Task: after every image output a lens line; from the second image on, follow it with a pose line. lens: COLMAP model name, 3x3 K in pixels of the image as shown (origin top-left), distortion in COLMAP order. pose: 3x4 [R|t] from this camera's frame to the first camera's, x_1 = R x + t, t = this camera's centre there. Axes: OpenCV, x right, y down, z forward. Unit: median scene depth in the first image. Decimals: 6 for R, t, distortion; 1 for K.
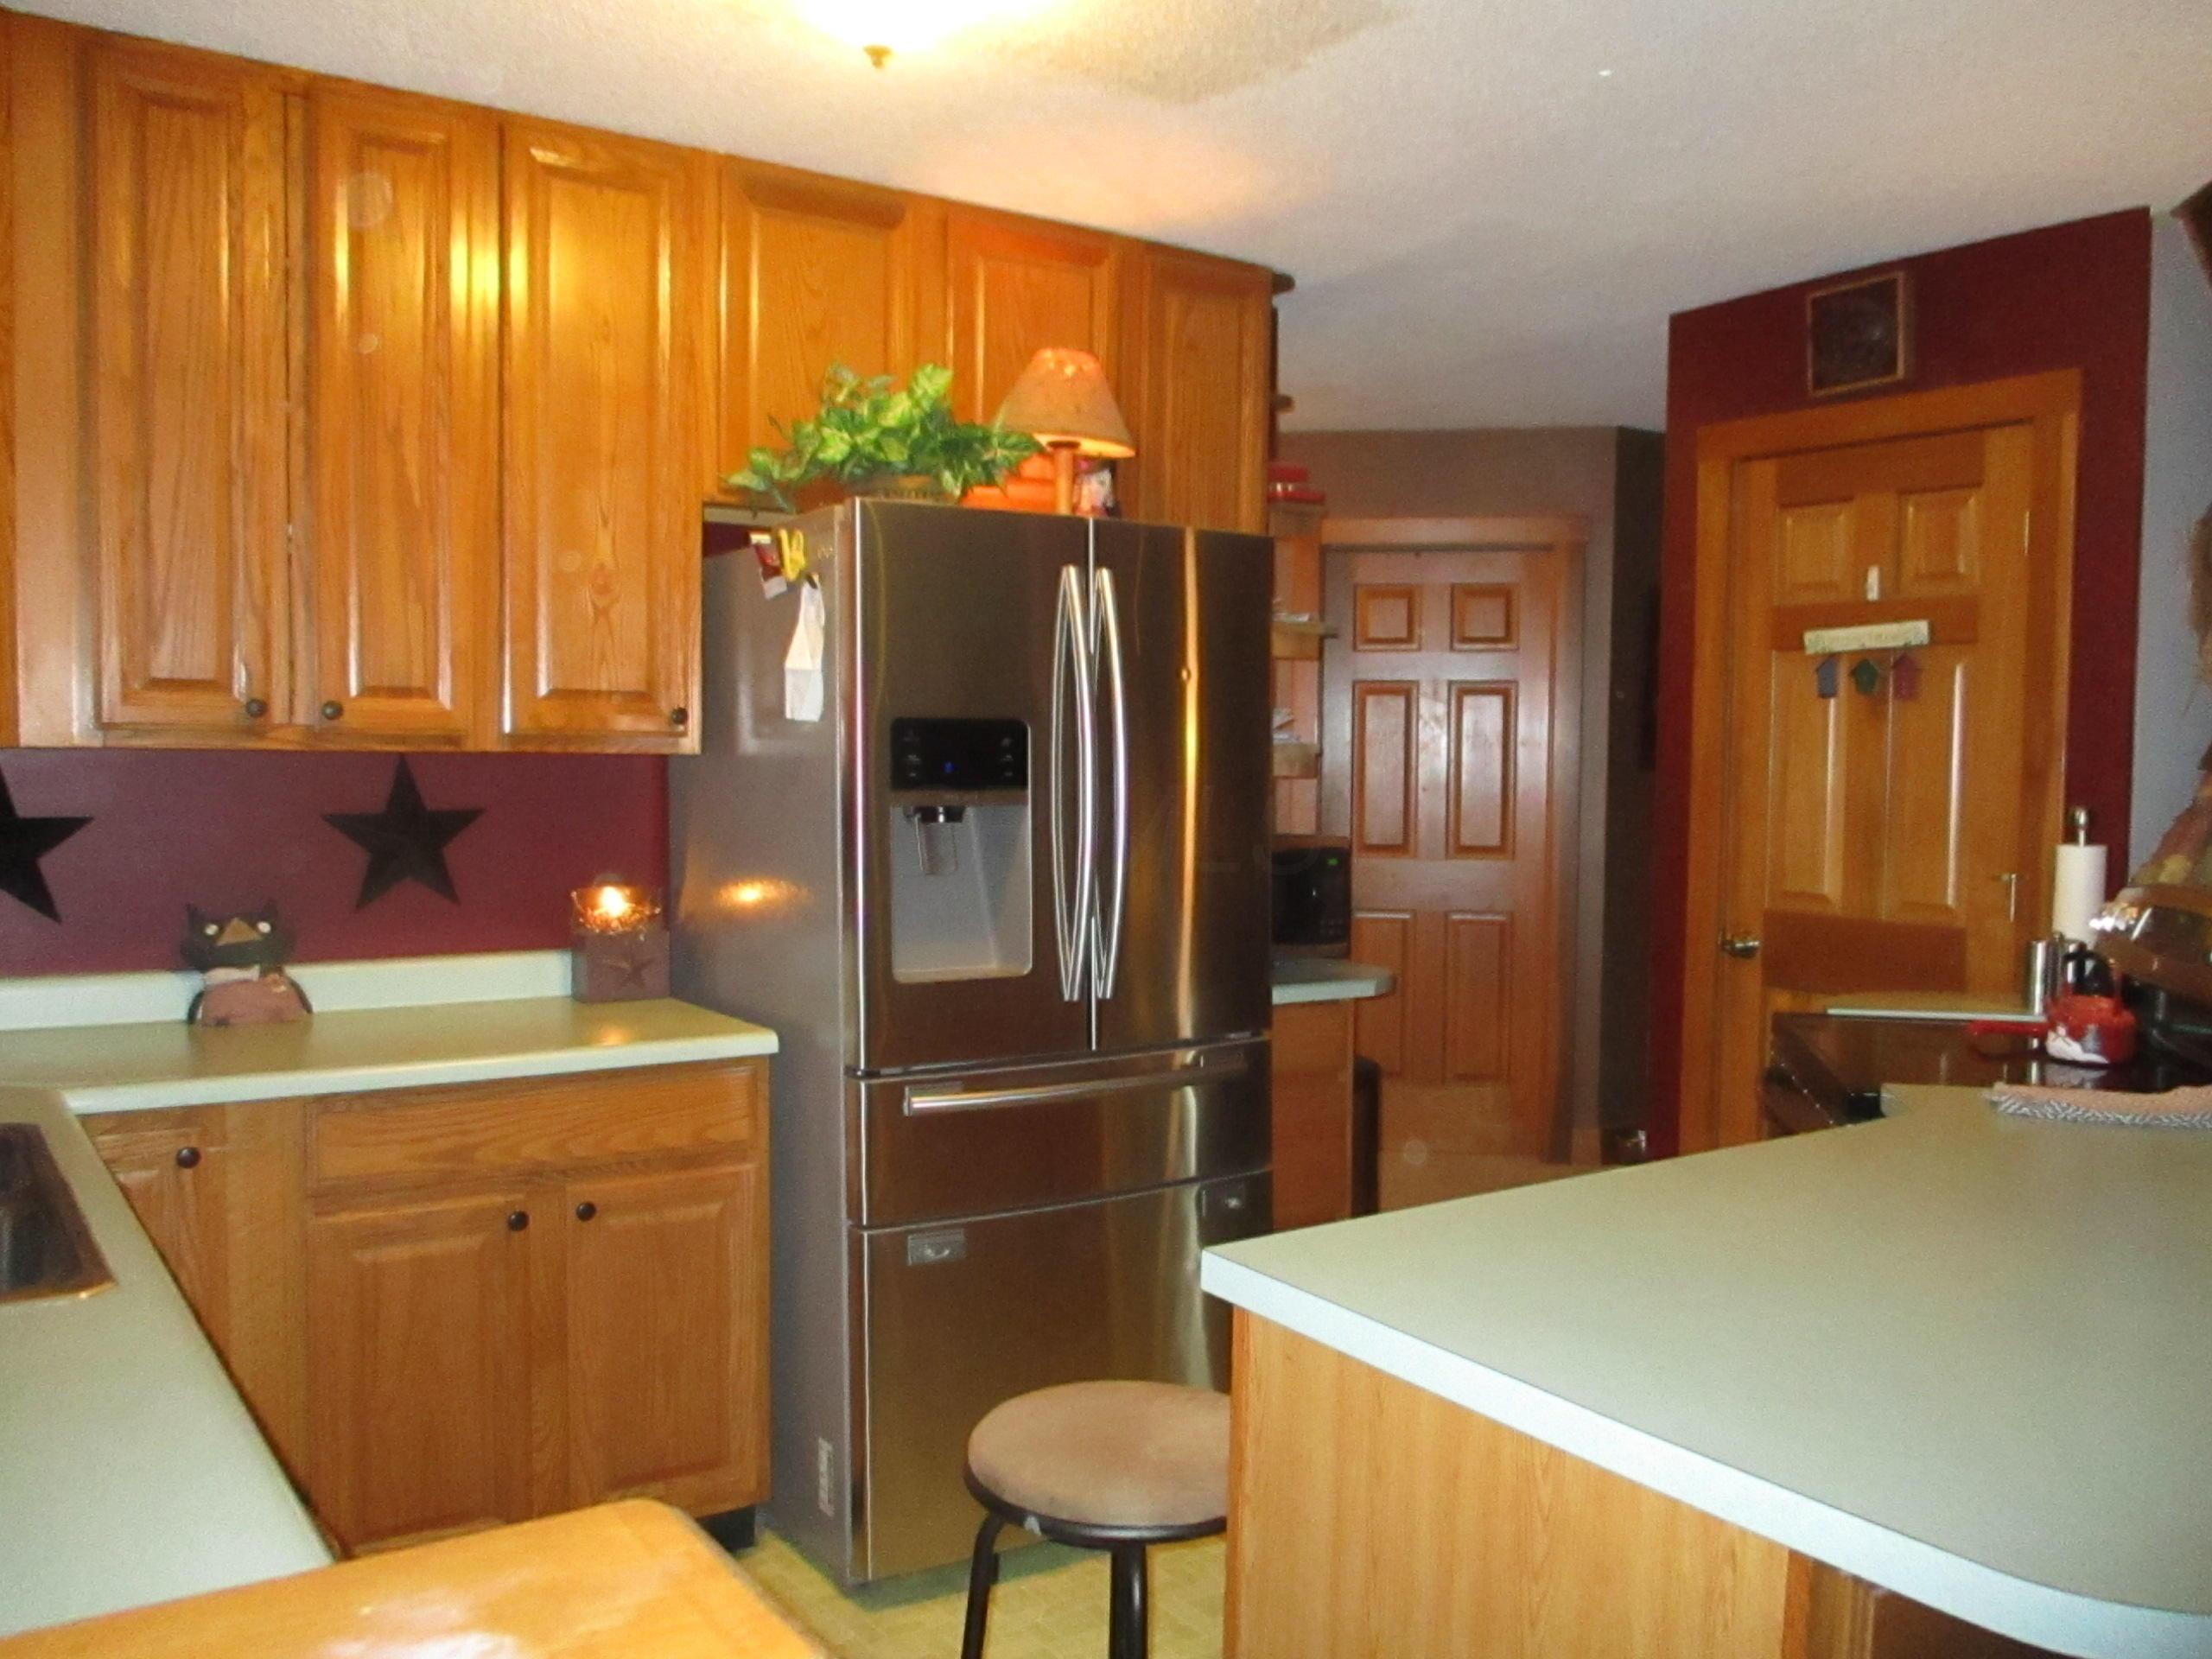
lens RADIAL K [[1829.6, 0, 1104.9], [0, 1829.6, 832.0], [0, 0, 1]] dist [-0.028452, 0.008028]
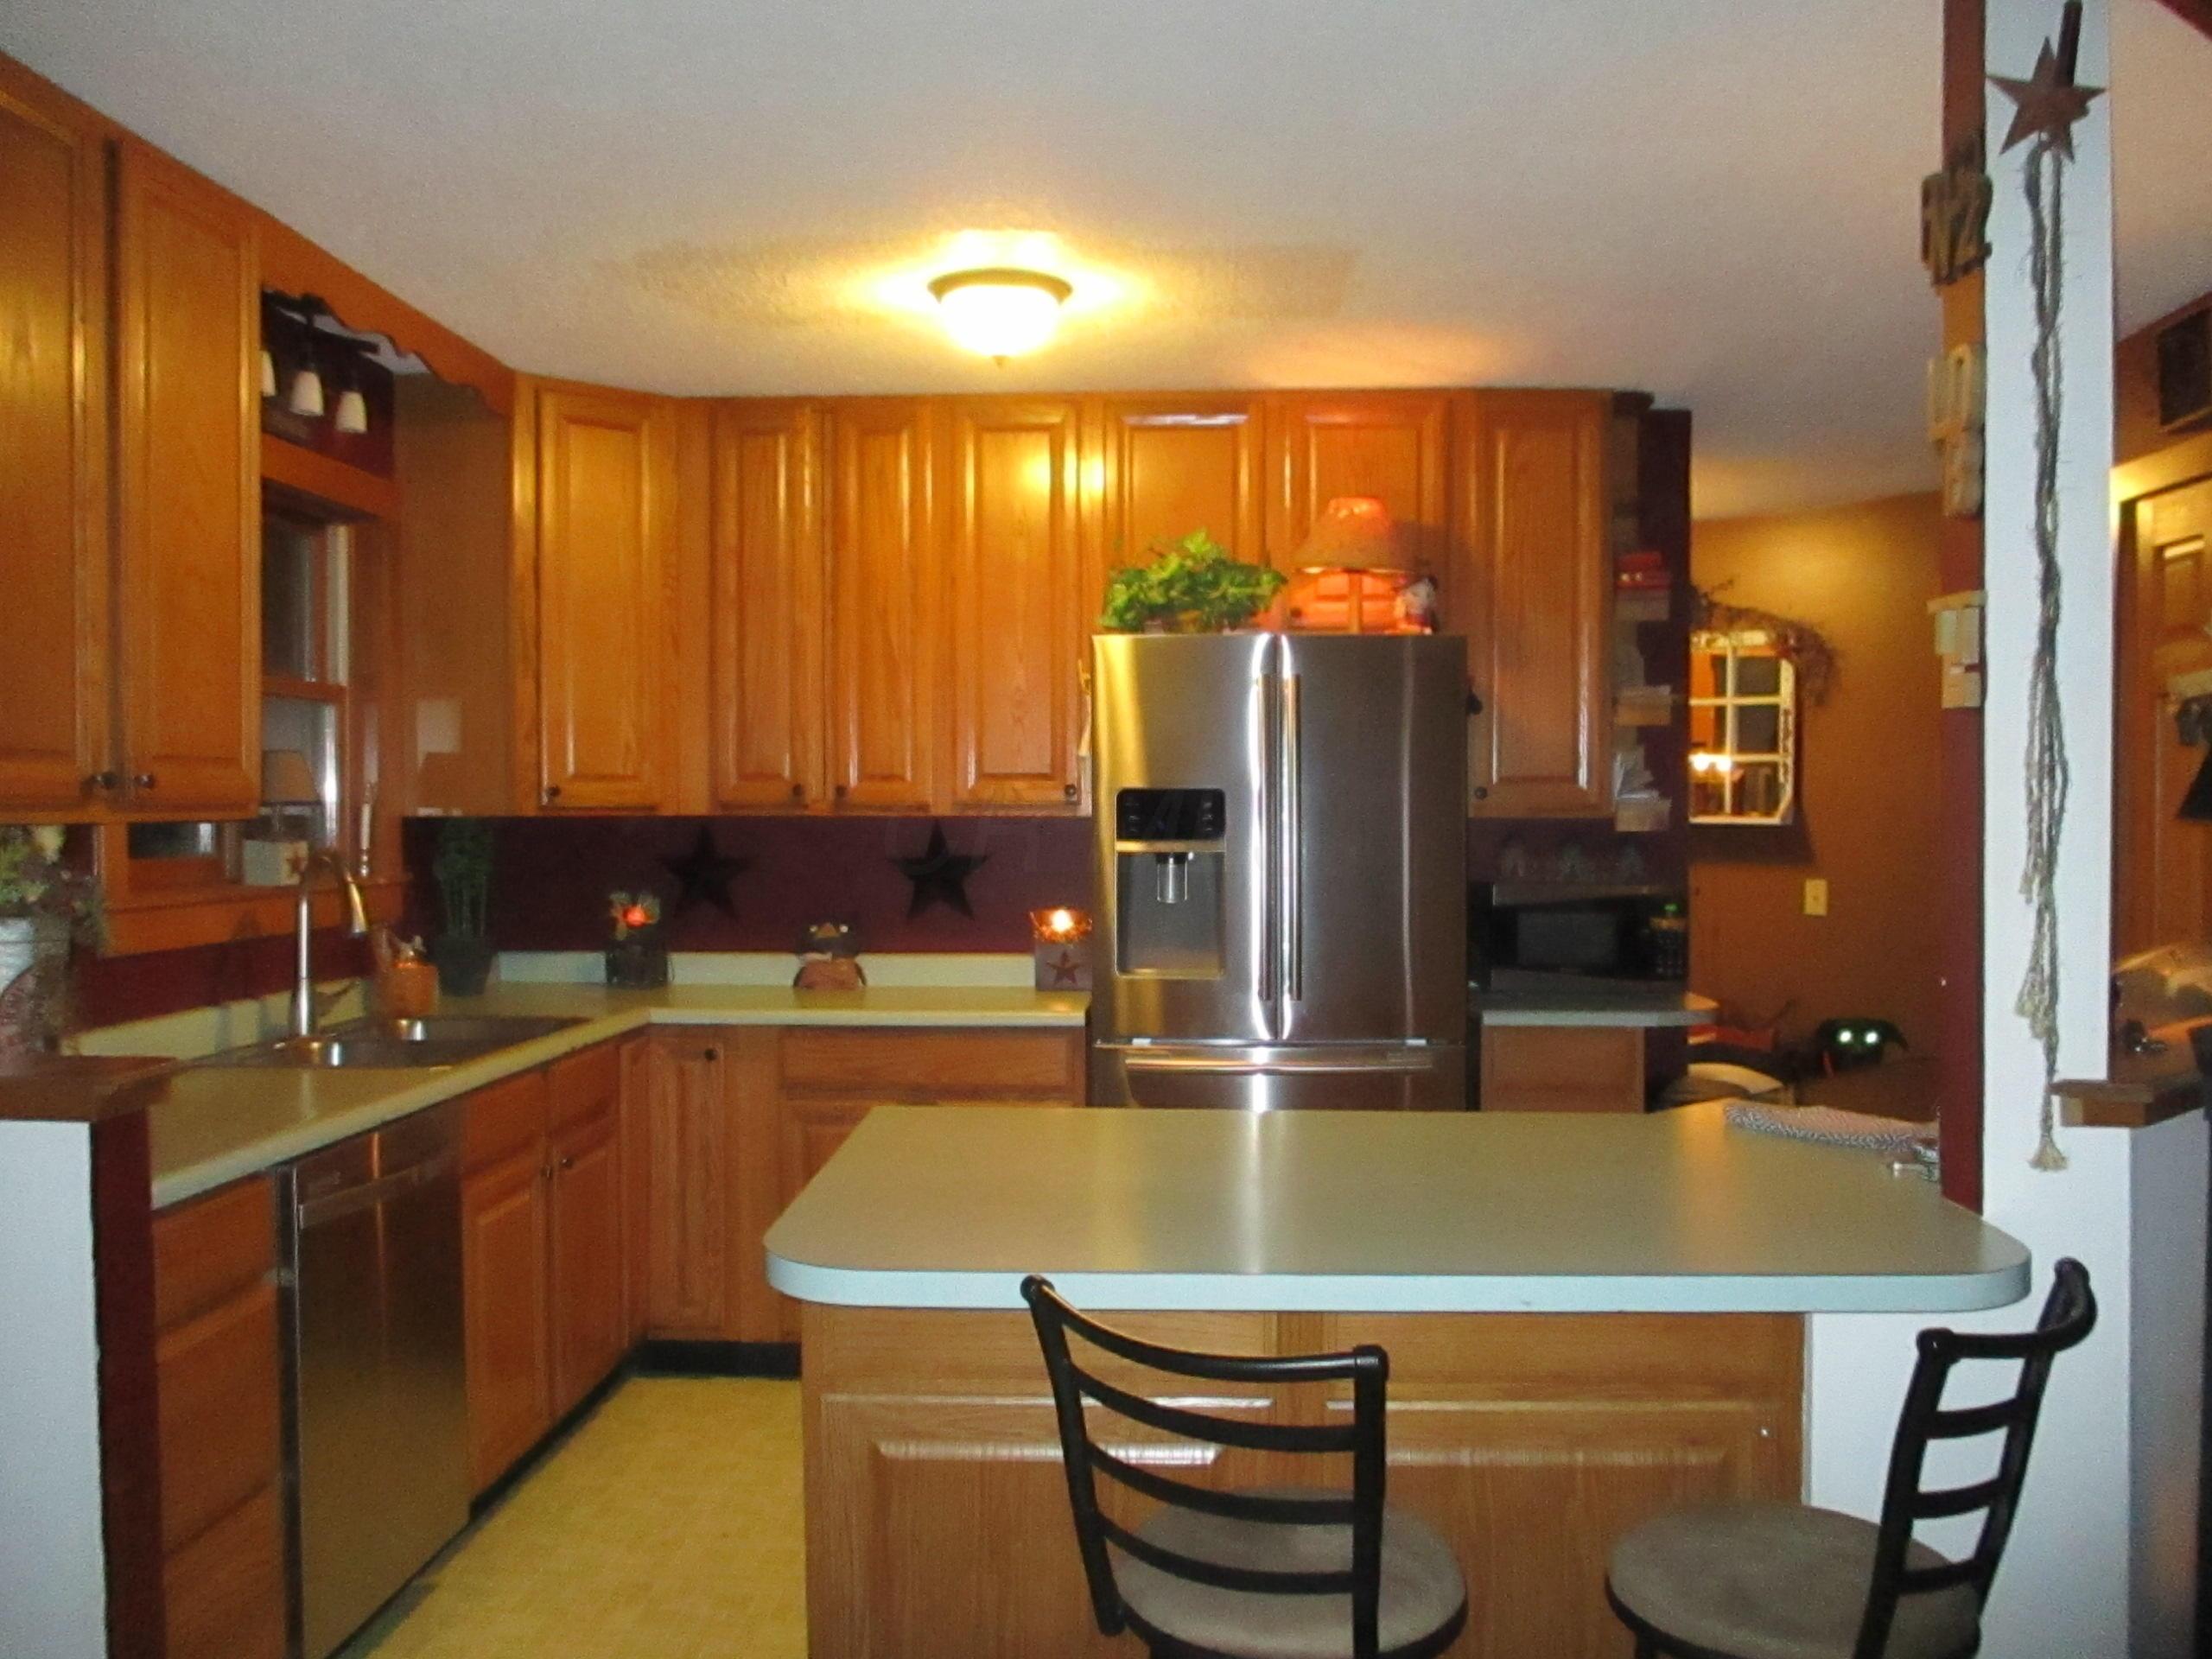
lens RADIAL K [[1829.6, 0, 1109.1], [0, 1829.6, 830.0], [0, 0, 1]] dist [-0.028452, 0.008028]
pose [[0.794360, -0.004783, -0.607428, 0.675629], [-0.018184, 0.999334, -0.031649, 0.012807], [0.607175, 0.036186, 0.793744, -0.115560]]
